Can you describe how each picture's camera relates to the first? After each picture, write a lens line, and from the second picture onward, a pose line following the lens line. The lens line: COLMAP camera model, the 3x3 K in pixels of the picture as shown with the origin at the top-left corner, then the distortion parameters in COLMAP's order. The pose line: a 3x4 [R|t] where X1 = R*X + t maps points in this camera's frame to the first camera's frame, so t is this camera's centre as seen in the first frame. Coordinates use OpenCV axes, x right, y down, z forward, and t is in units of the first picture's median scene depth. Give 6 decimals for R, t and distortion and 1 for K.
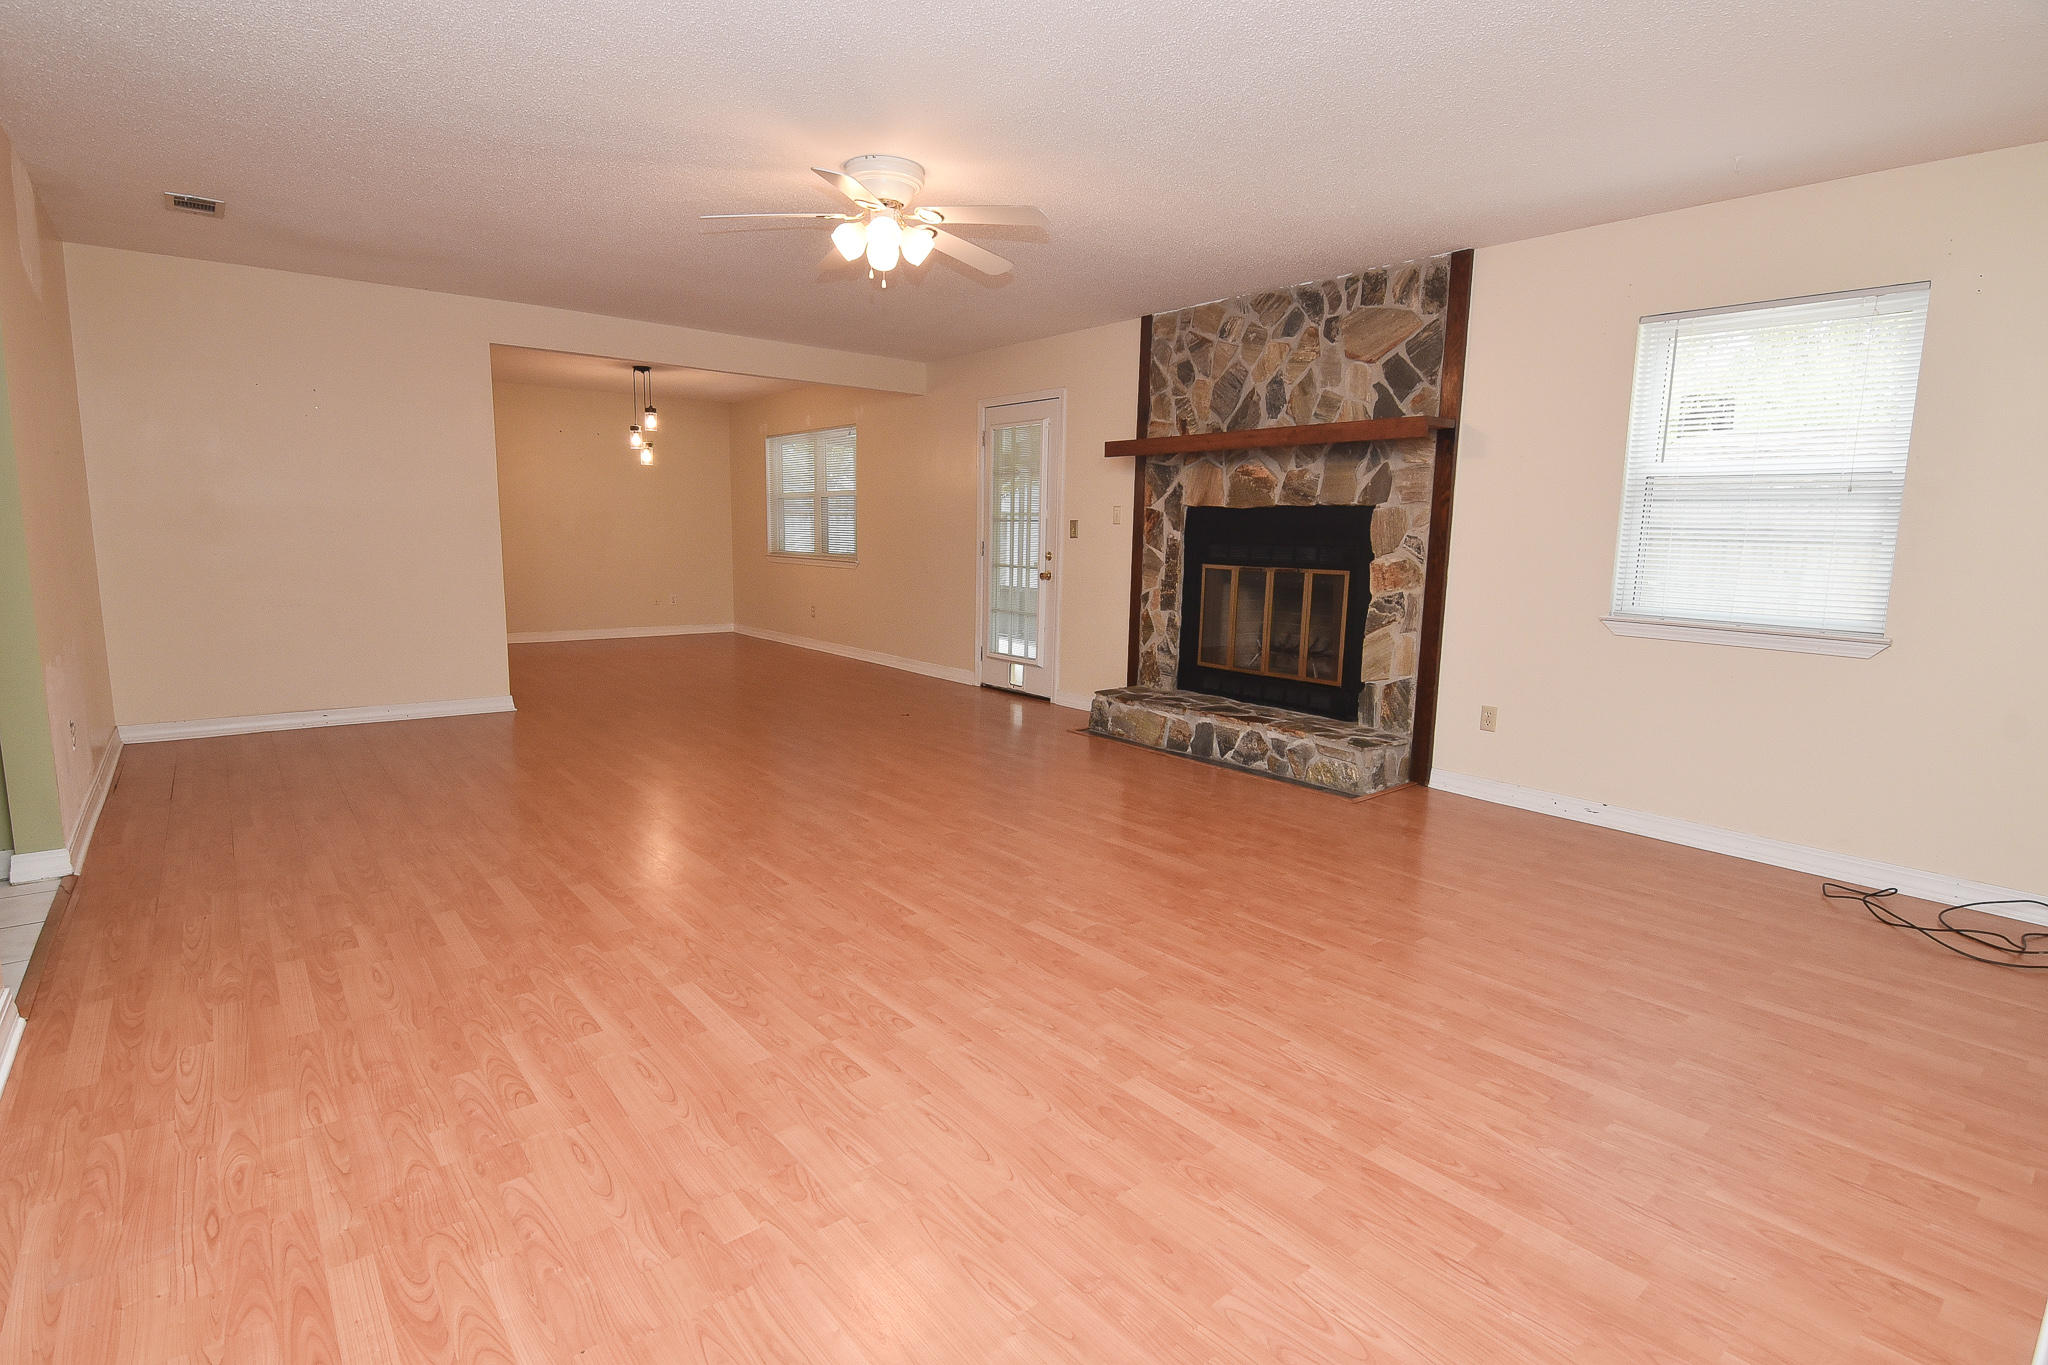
lens RADIAL K [[1000.3, 0, 1015.2], [0, 1000.3, 695.3], [0, 0, 1]] dist [-0.019032, -0.002592]
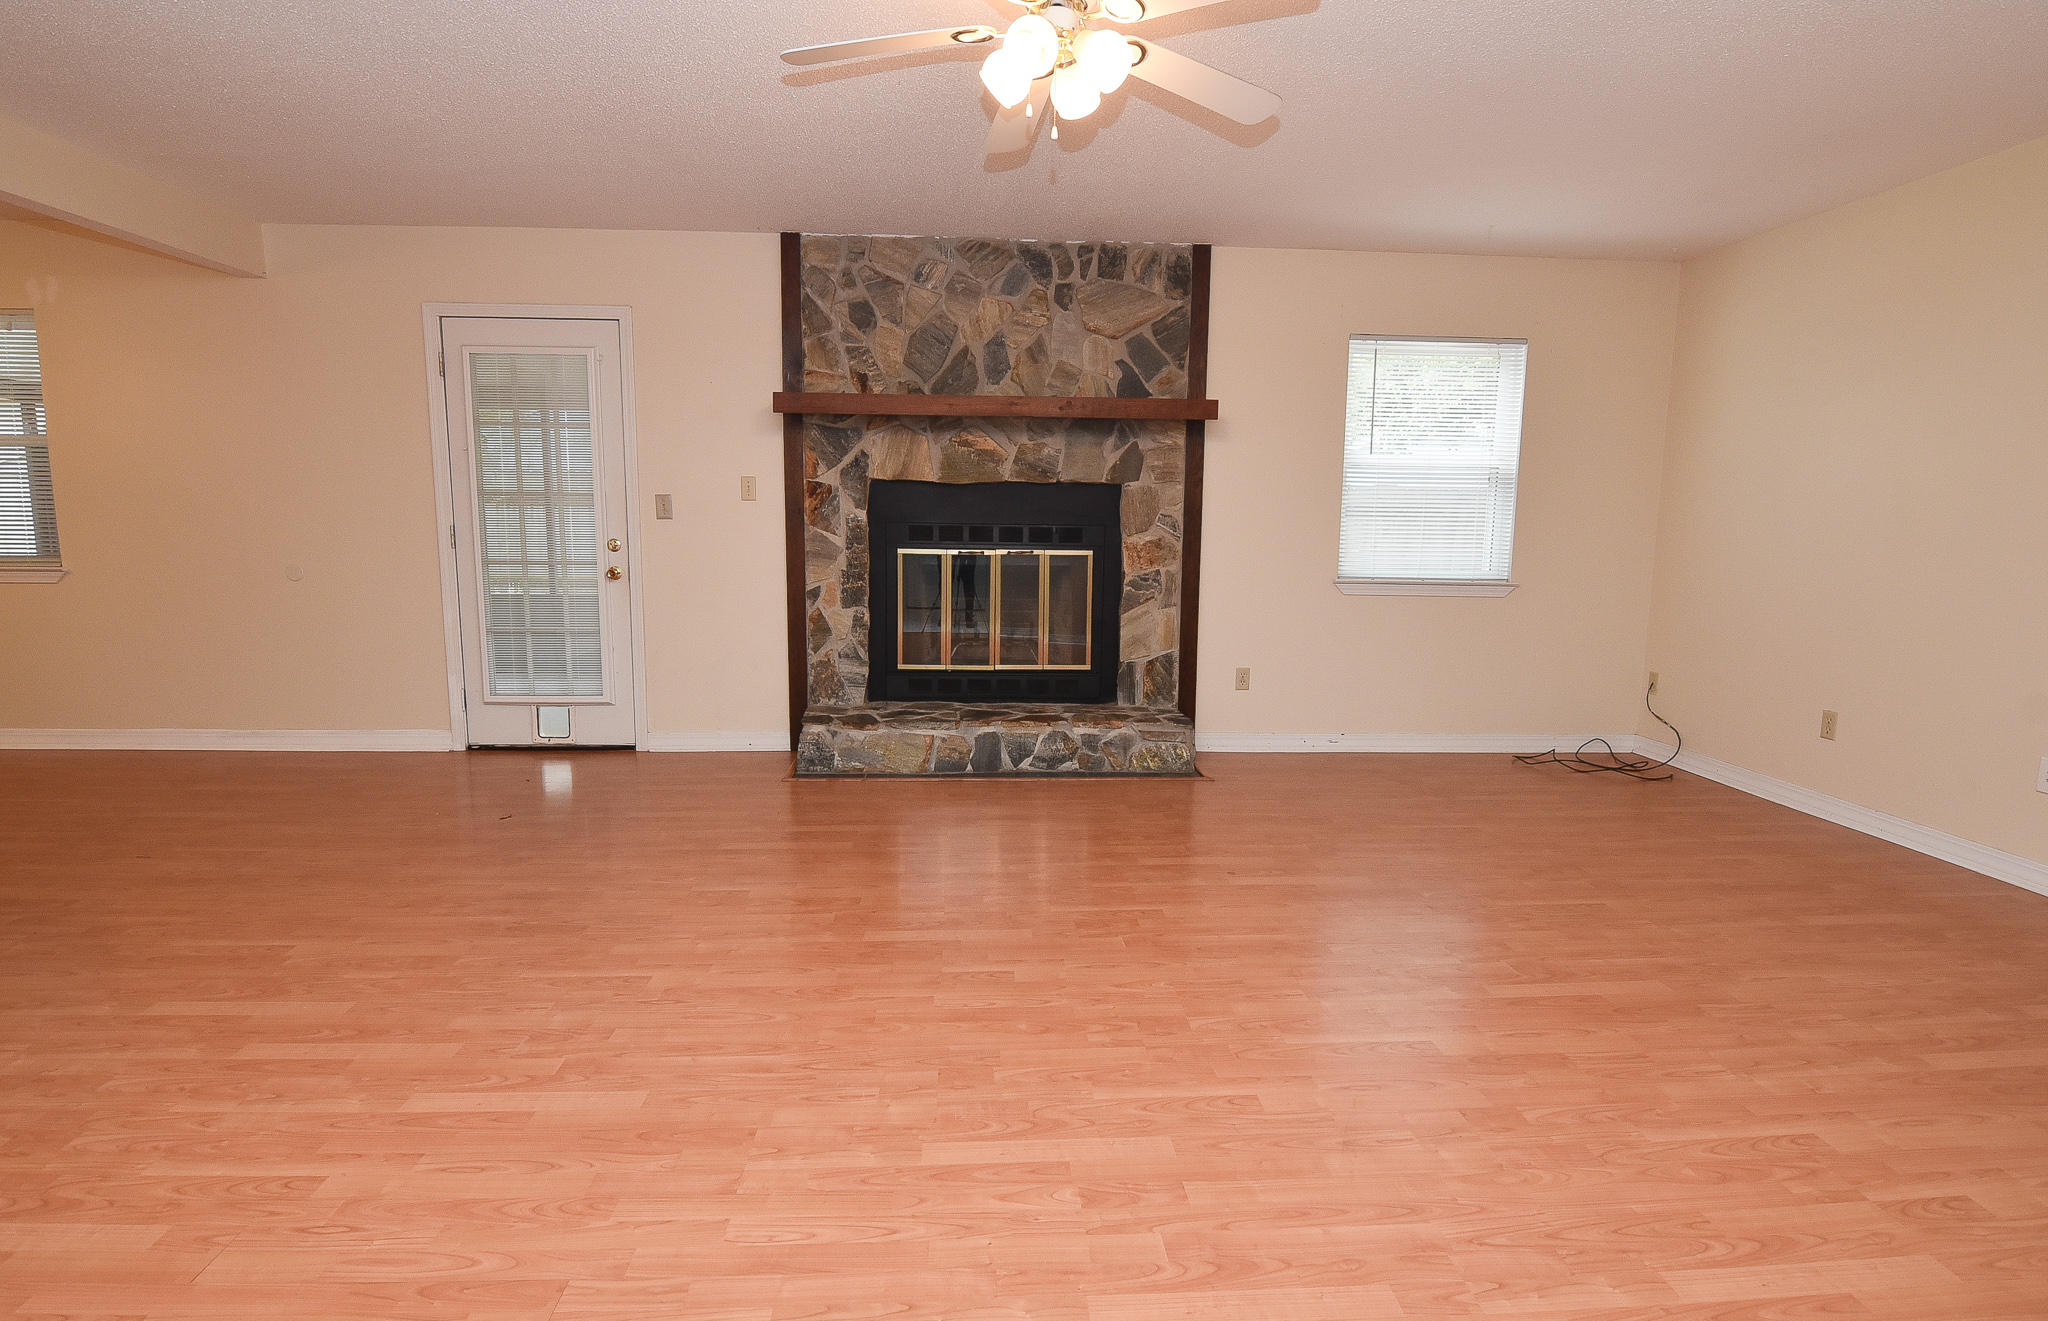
lens RADIAL K [[1011.6, 0, 1038.3], [0, 1011.6, 668.6], [0, 0, 1]] dist [-0.012438, -0.003261]
pose [[0.576900, -0.135617, 0.805478, -0.490762], [0.130087, 0.988789, 0.073310, -0.087517], [-0.806389, 0.062490, 0.588074, 0.456293]]
